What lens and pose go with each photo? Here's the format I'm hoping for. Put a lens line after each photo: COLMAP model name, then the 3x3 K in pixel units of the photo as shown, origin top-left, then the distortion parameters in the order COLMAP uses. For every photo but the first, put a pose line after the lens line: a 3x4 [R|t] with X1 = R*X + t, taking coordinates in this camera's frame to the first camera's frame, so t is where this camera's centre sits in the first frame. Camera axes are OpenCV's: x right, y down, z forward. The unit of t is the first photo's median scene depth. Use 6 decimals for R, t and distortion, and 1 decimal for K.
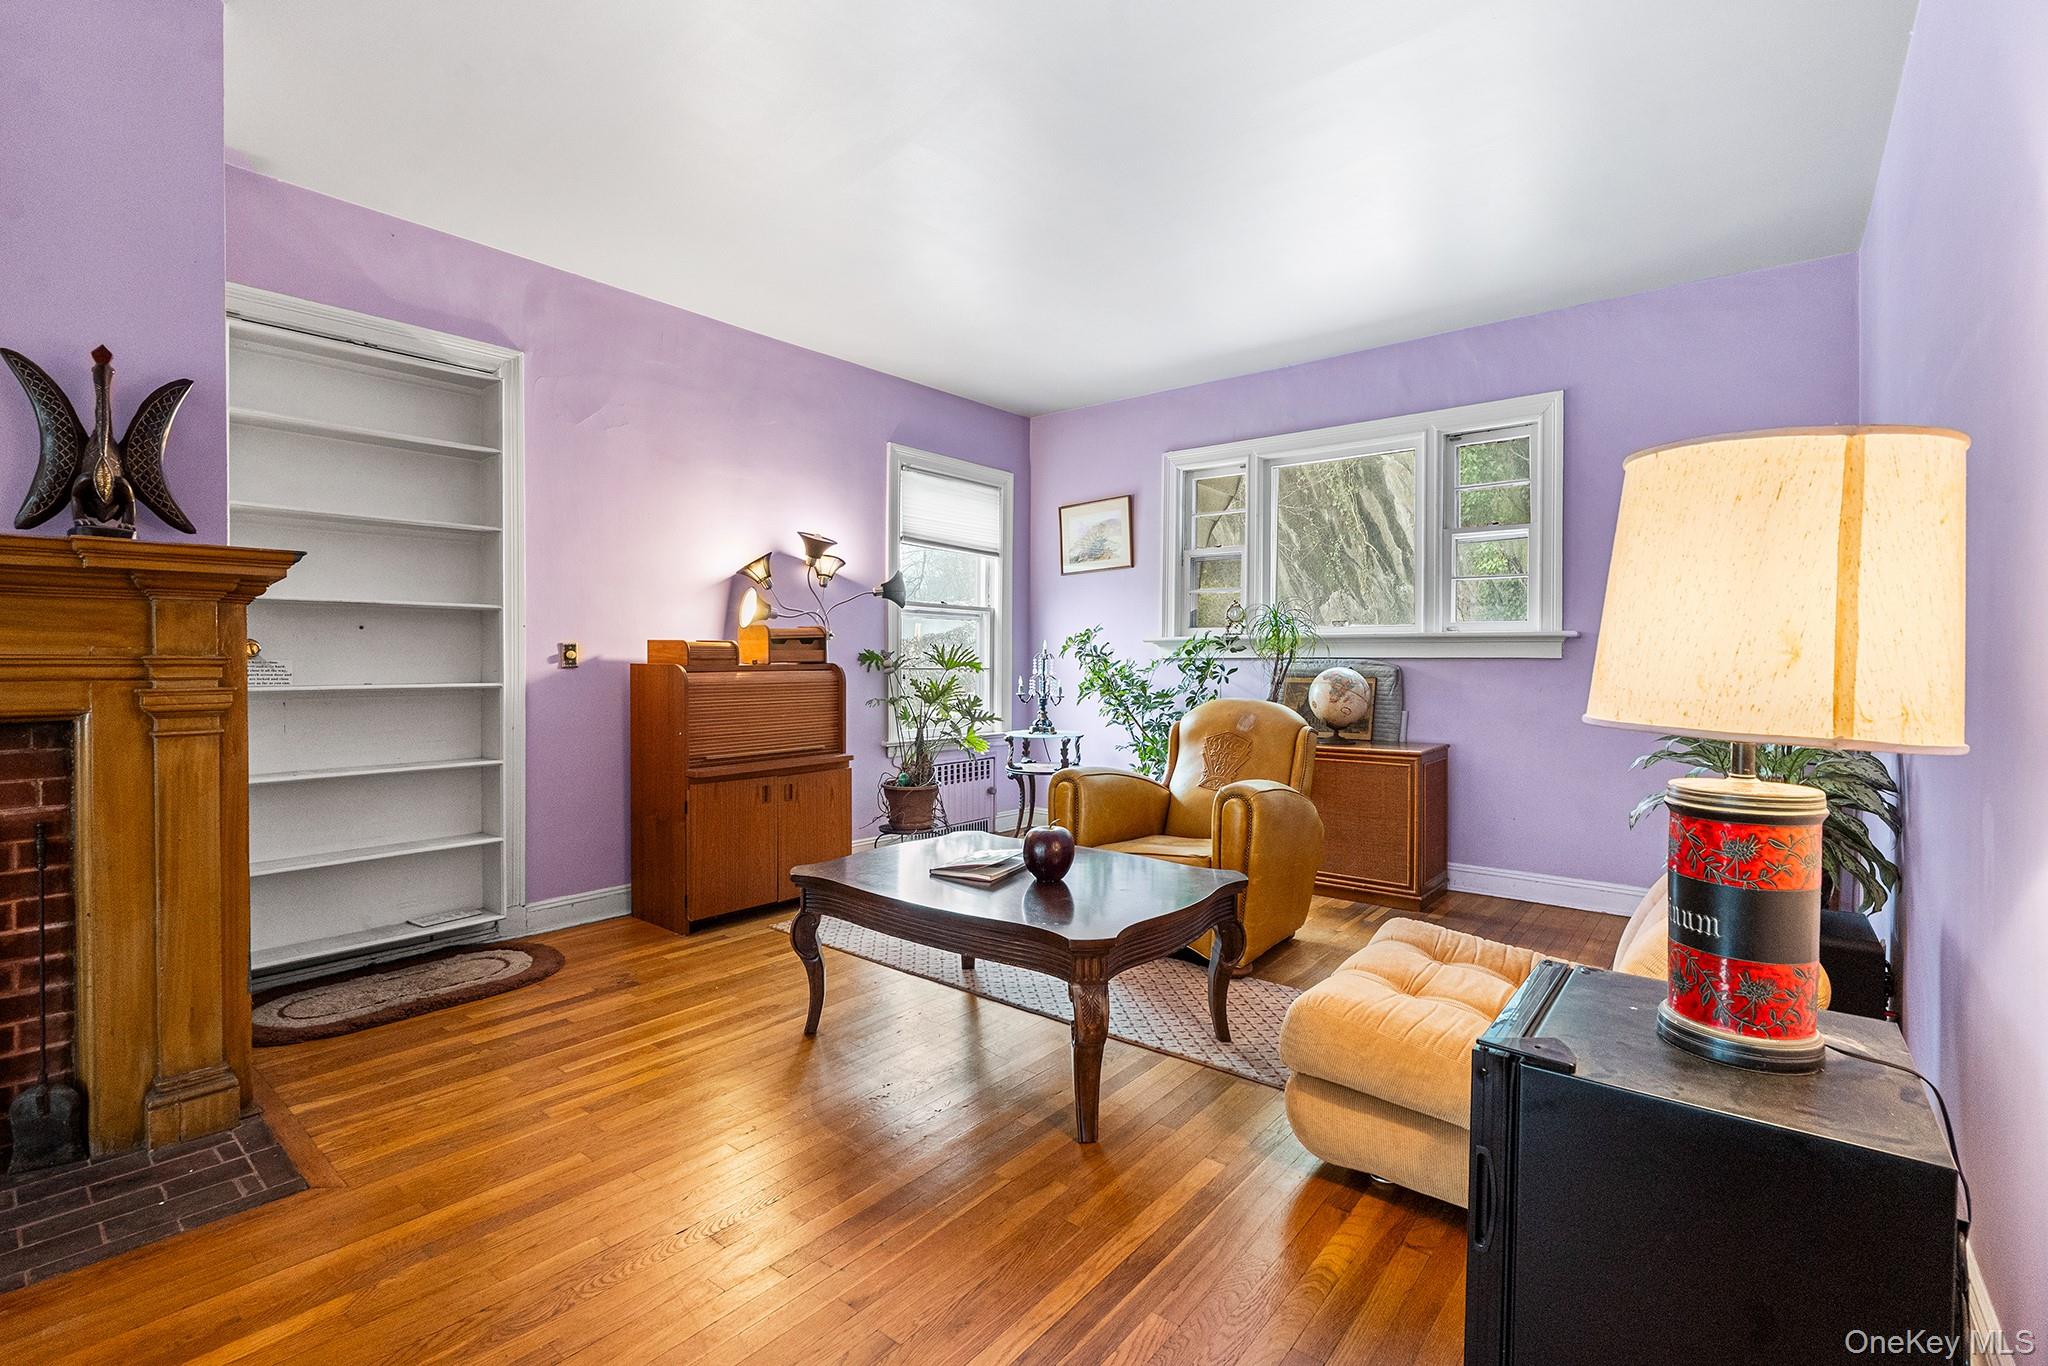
lens RADIAL K [[907.5, 0, 1024.0], [0, 907.5, 683.0], [0, 0, 1]] dist [-0.030287, 0.000006]
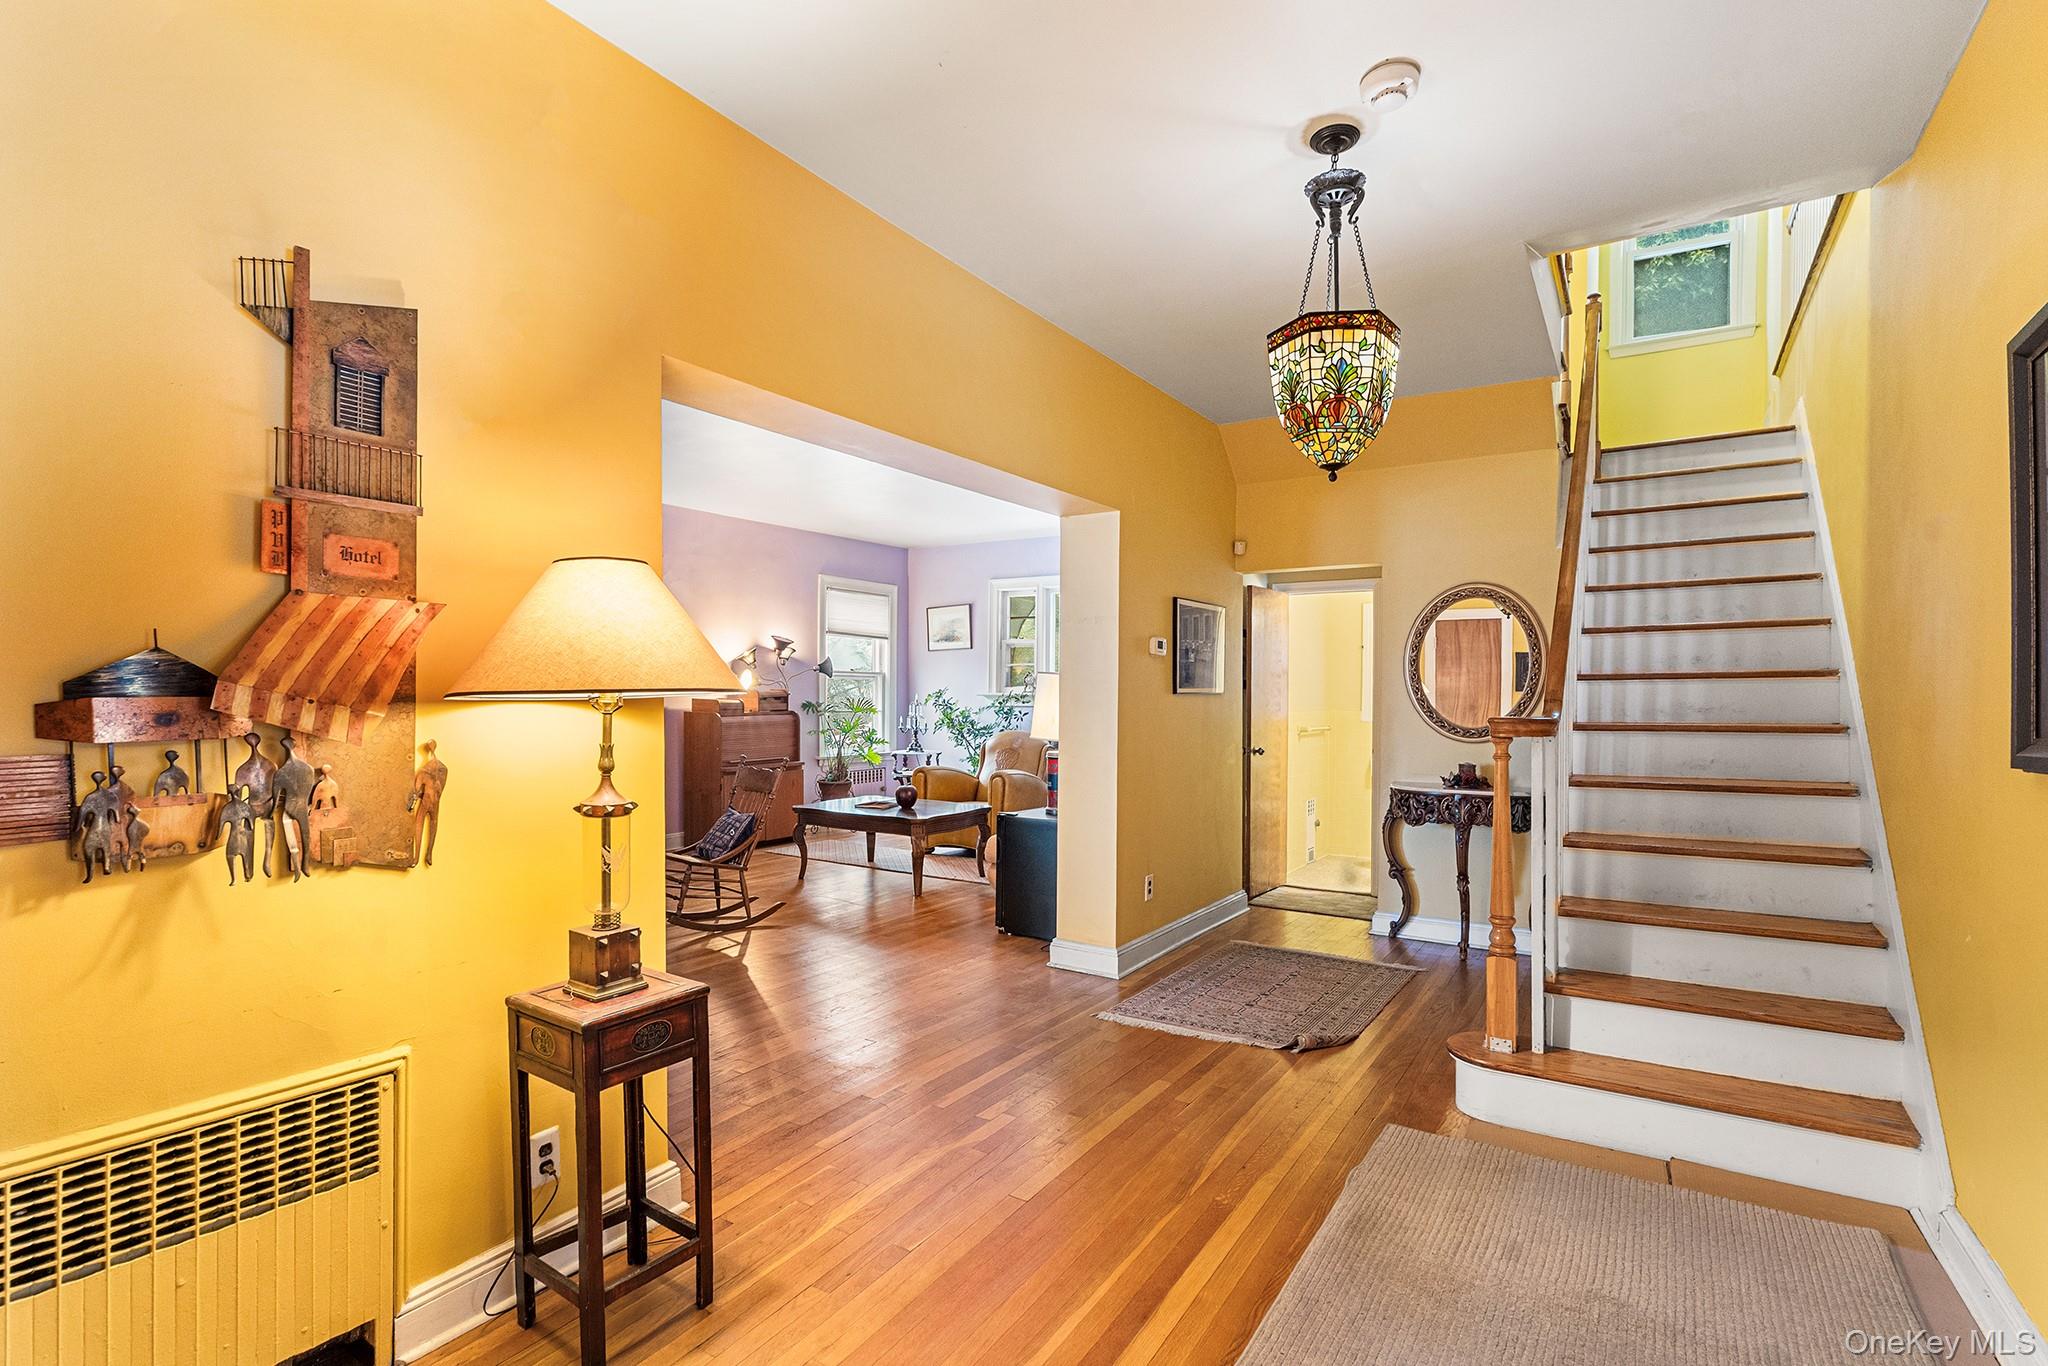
lens RADIAL K [[929.9, 0, 1015.6], [0, 929.9, 698.7], [0, 0, 1]] dist [-0.003965, 0.000422]
pose [[0.994603, 0.000540, 0.103756, 0.029969], [0.001295, 0.999844, -0.017613, -0.011069], [-0.103750, 0.017653, 0.994447, -0.746644]]
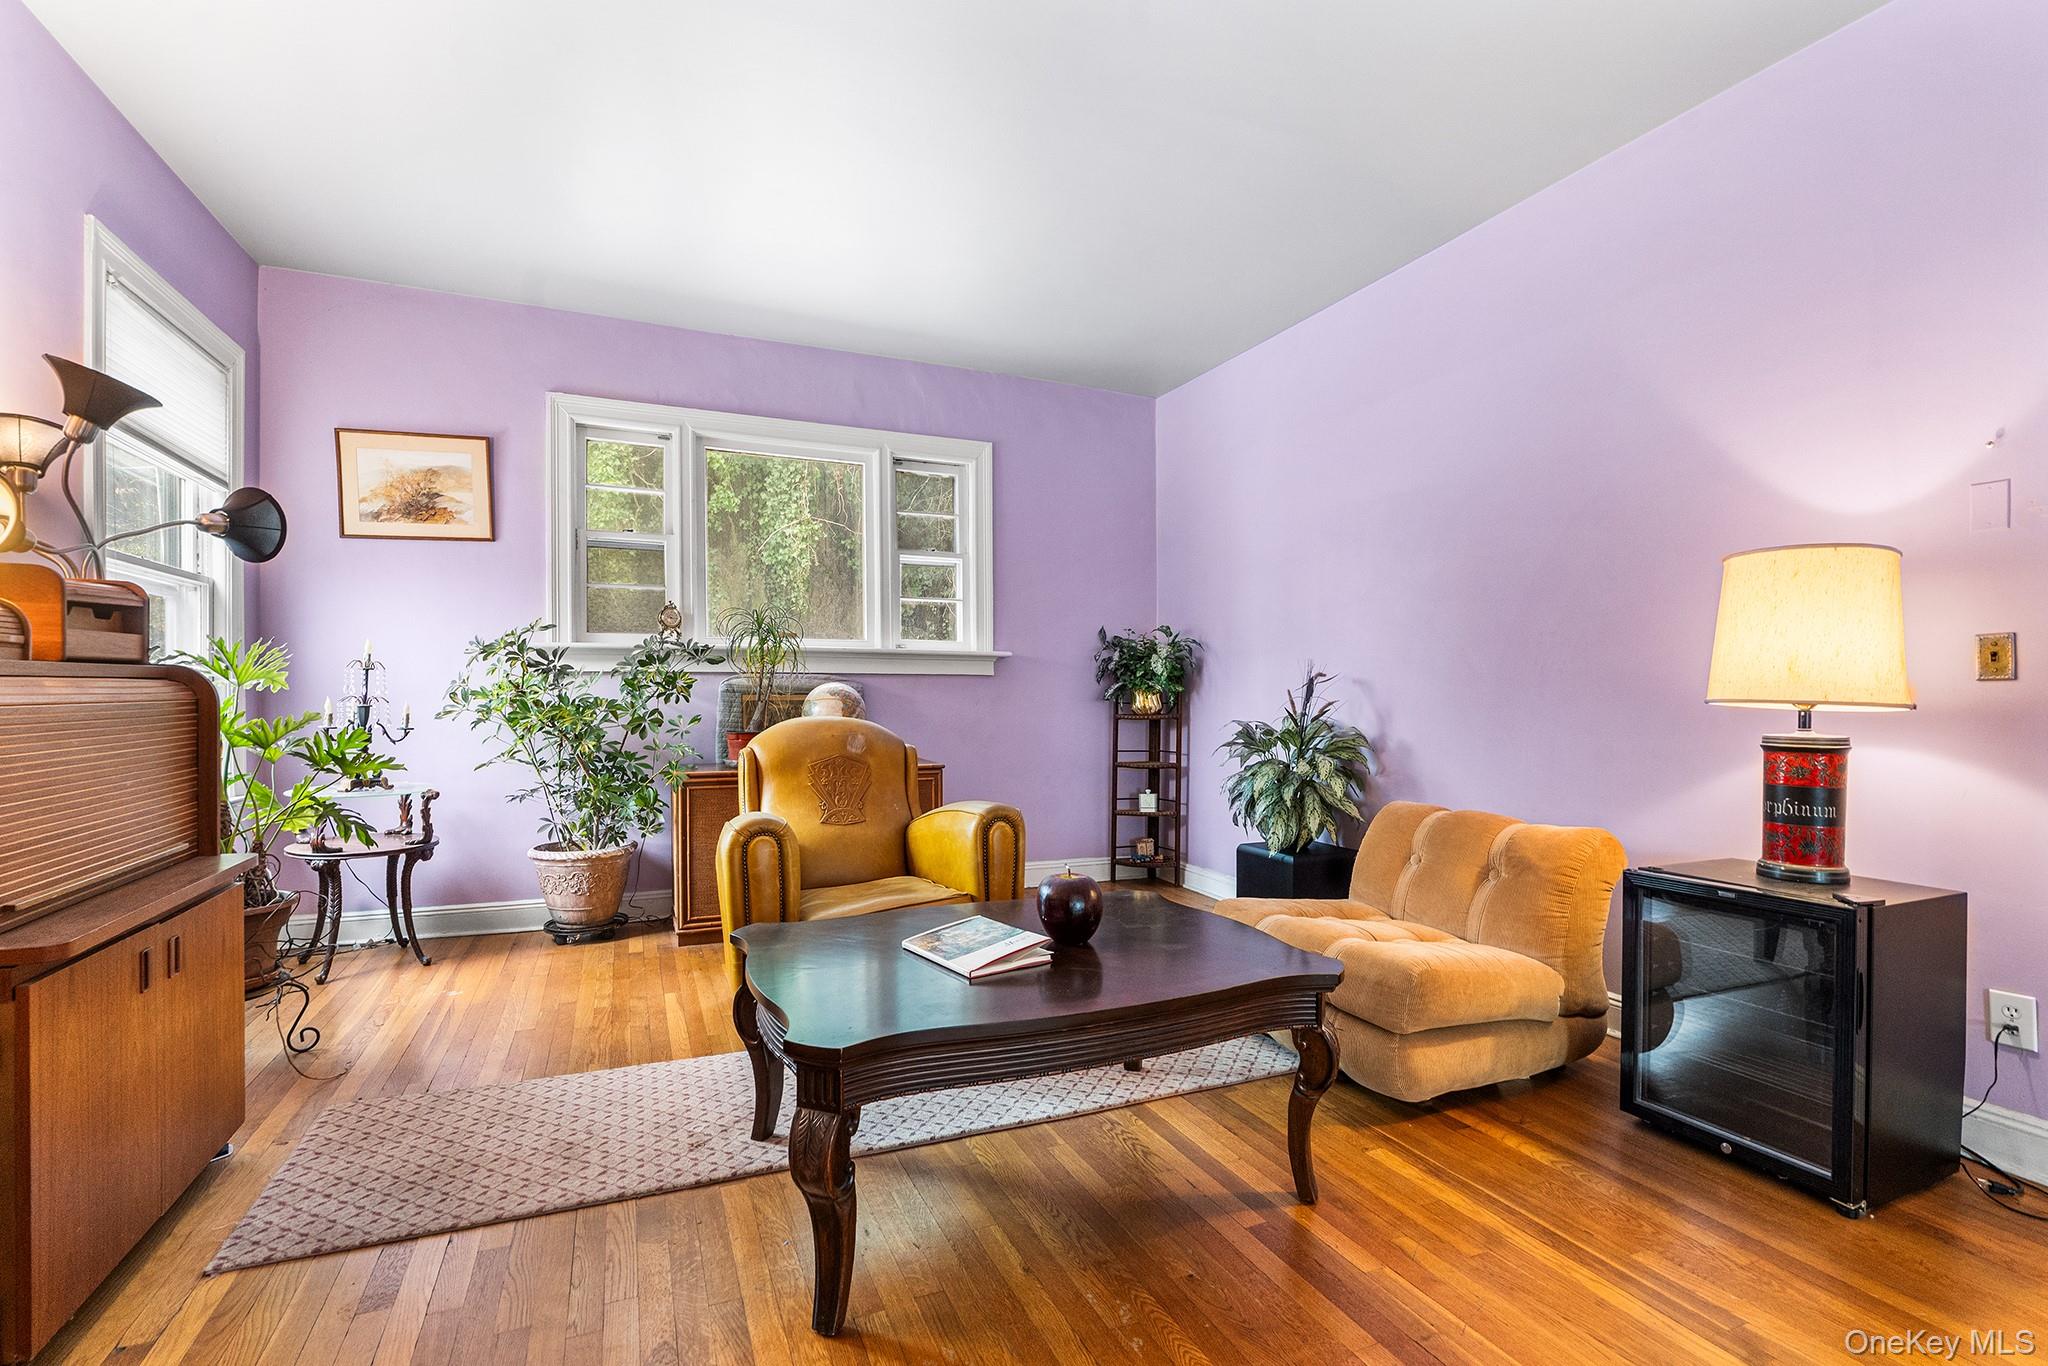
lens RADIAL K [[929.9, 0, 1015.6], [0, 929.9, 698.7], [0, 0, 1]] dist [-0.003965, 0.000422]
pose [[0.467308, -0.007492, 0.884063, -0.375377], [0.019844, 0.999801, -0.002016, 0.004459], [-0.883872, 0.018485, 0.467364, 0.352599]]
